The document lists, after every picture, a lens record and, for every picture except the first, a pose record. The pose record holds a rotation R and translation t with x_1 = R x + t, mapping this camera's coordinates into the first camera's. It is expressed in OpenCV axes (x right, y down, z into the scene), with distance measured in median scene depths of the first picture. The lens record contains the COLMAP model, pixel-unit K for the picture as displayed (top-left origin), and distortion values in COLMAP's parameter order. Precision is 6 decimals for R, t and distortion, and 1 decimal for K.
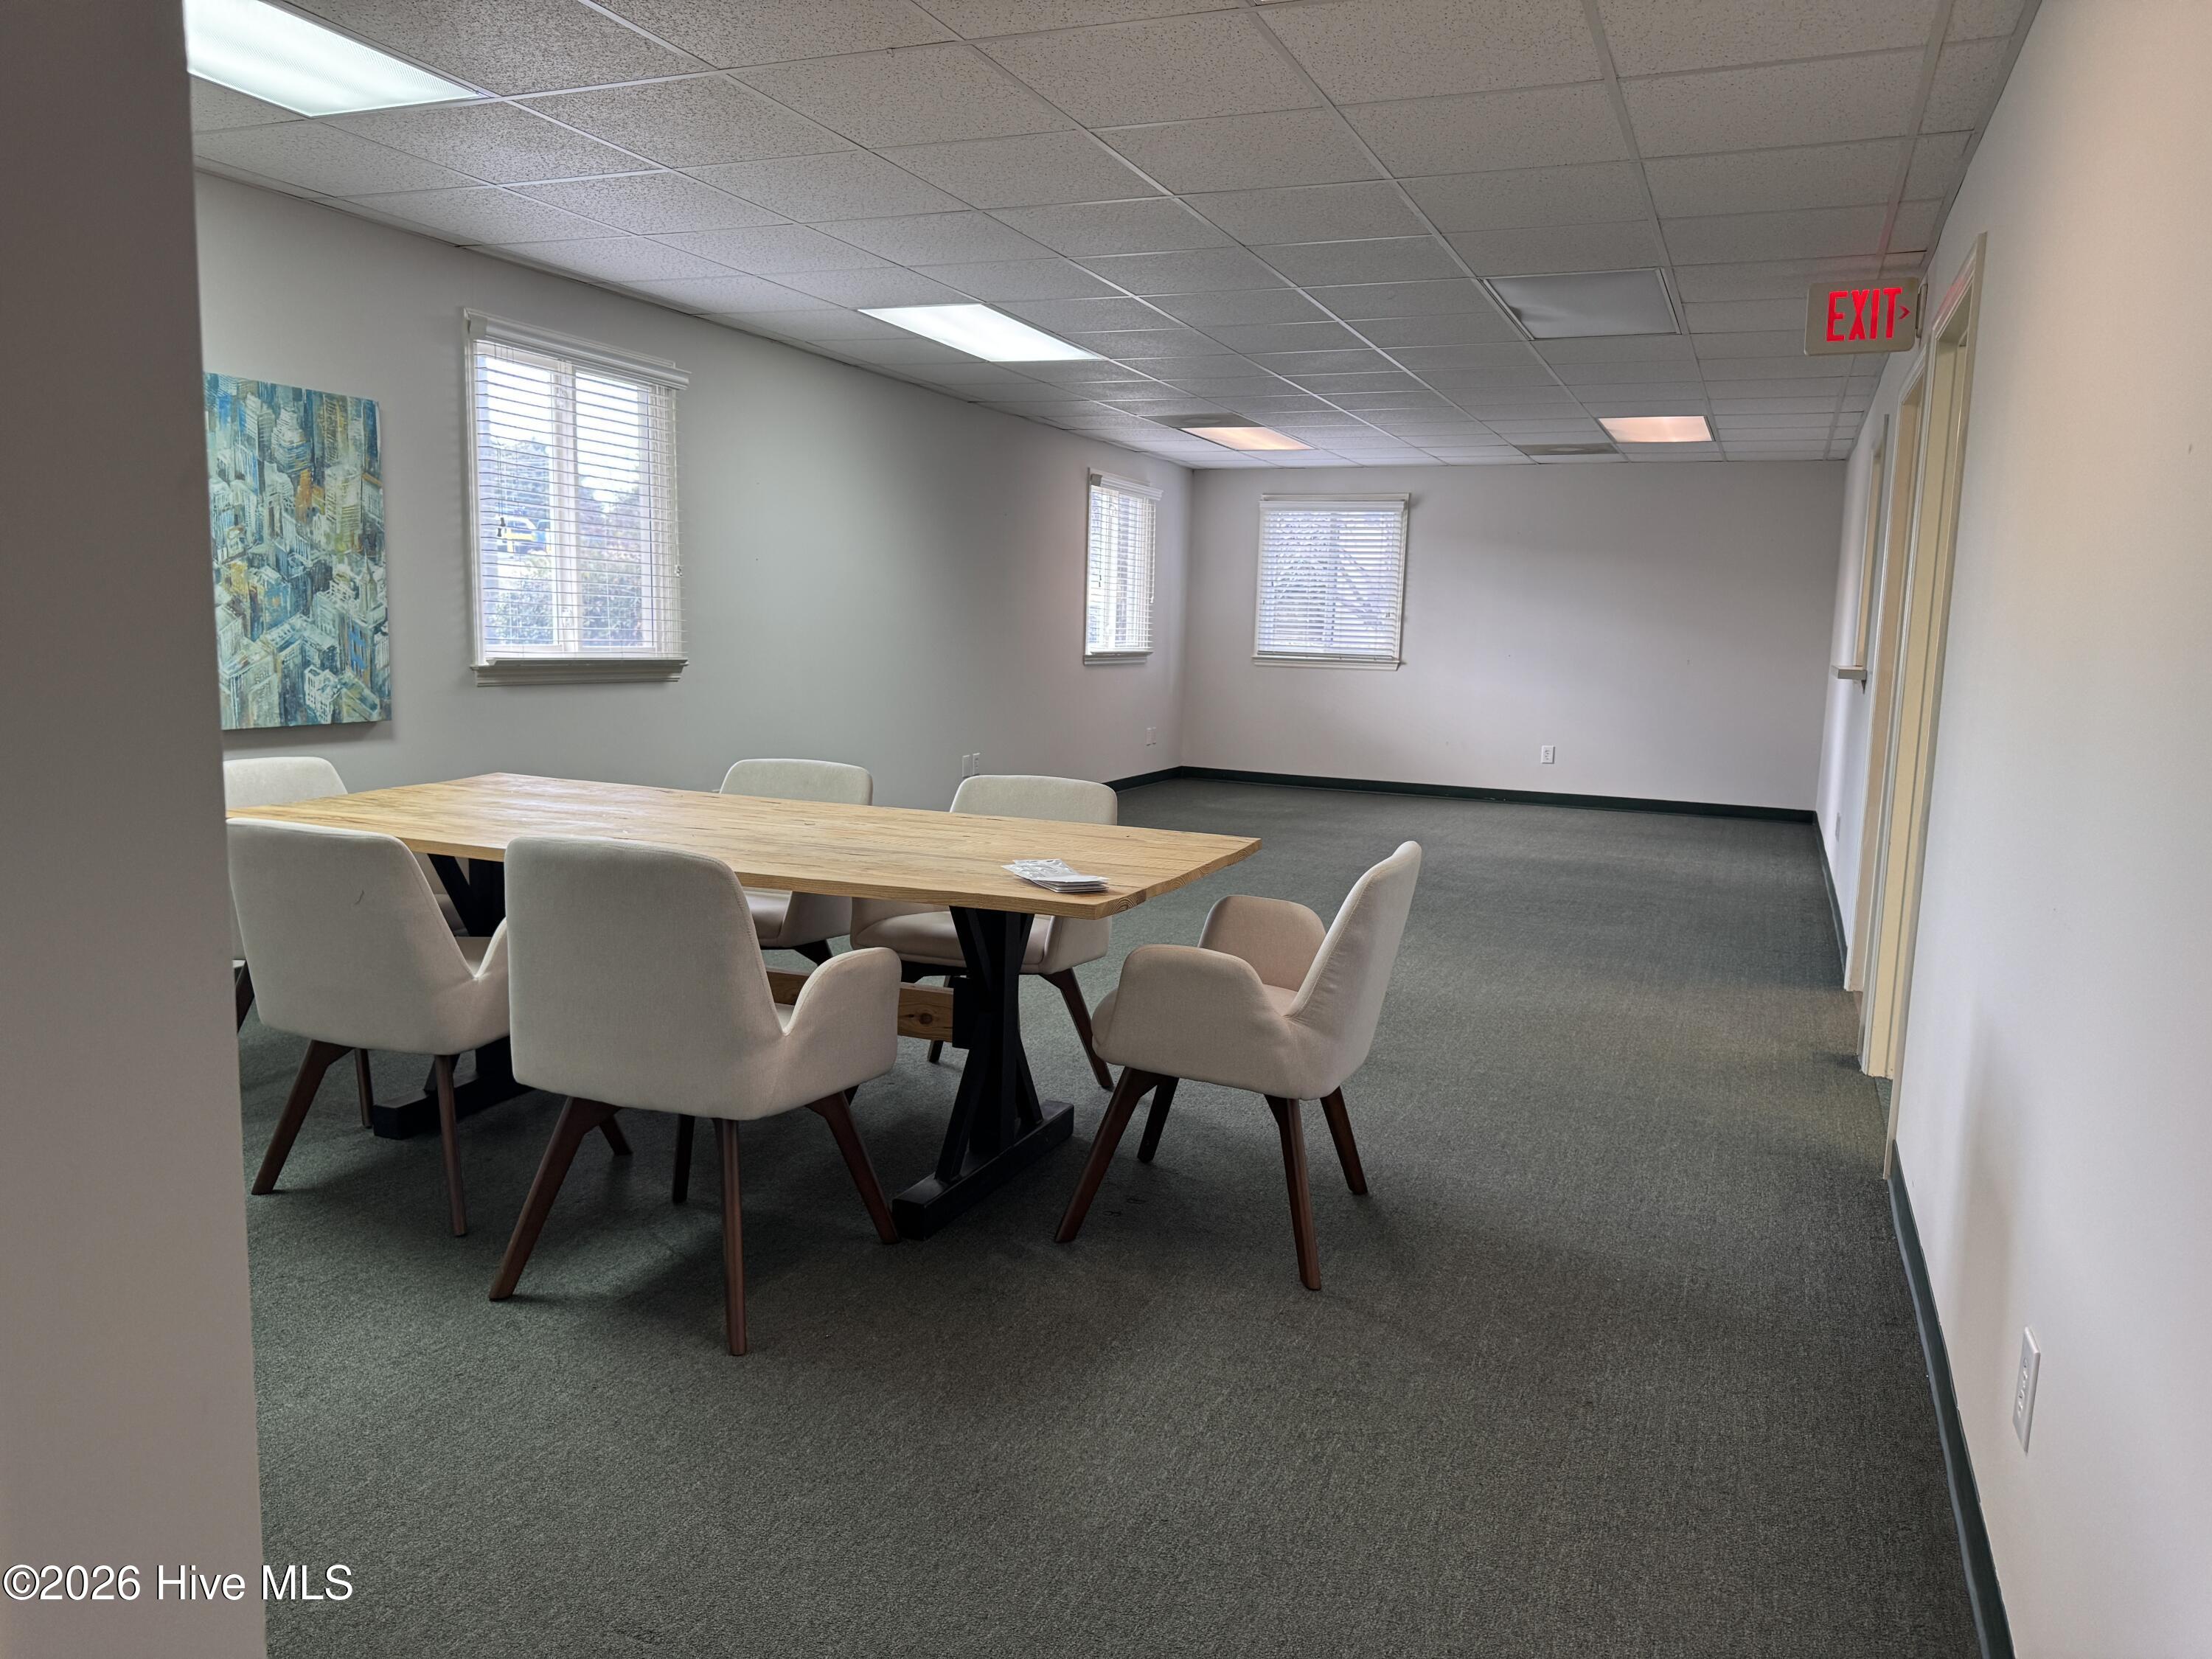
lens RADIAL K [[1574.0, 0, 1093.0], [0, 1574.0, 835.5], [0, 0, 1]] dist [0.076892, -0.009420]
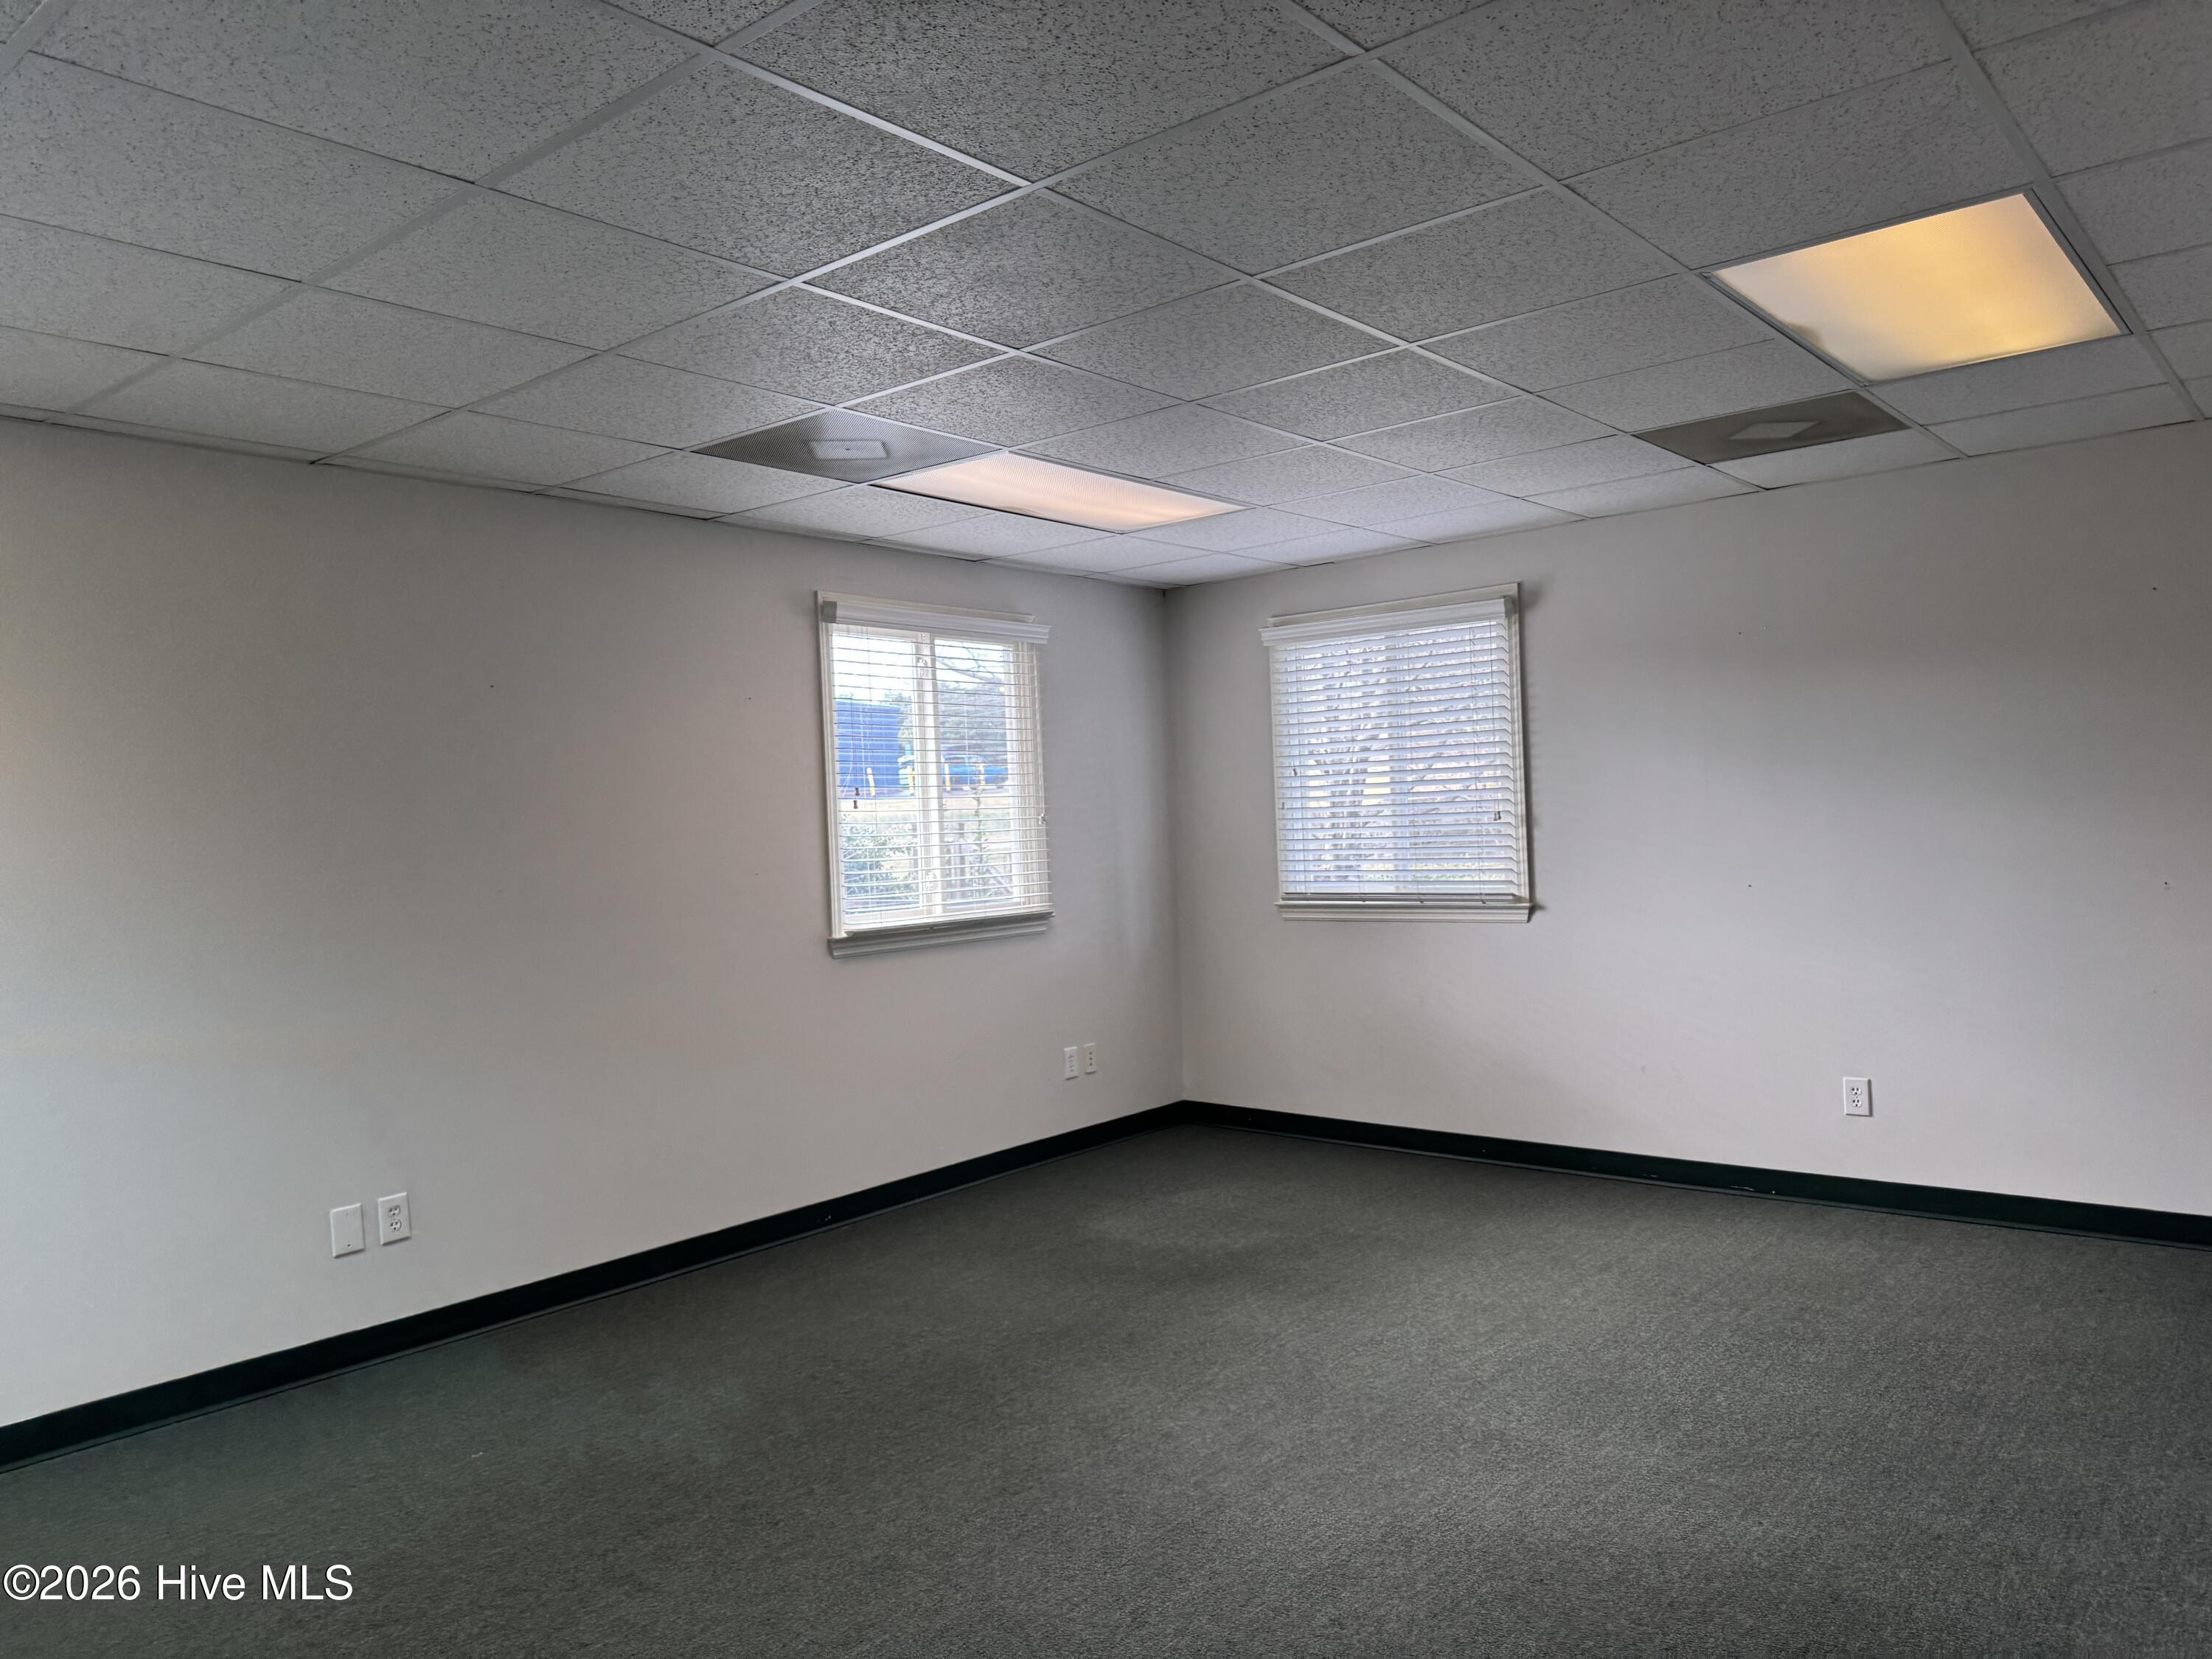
lens RADIAL K [[1574.0, 0, 1092.5], [0, 1574.0, 812.6], [0, 0, 1]] dist [0.076892, -0.009420]
pose [[0.955868, -0.082046, -0.282107, 0.205050], [0.035323, 0.985343, -0.166887, -0.059029], [0.291664, 0.149557, 0.944756, 0.474195]]
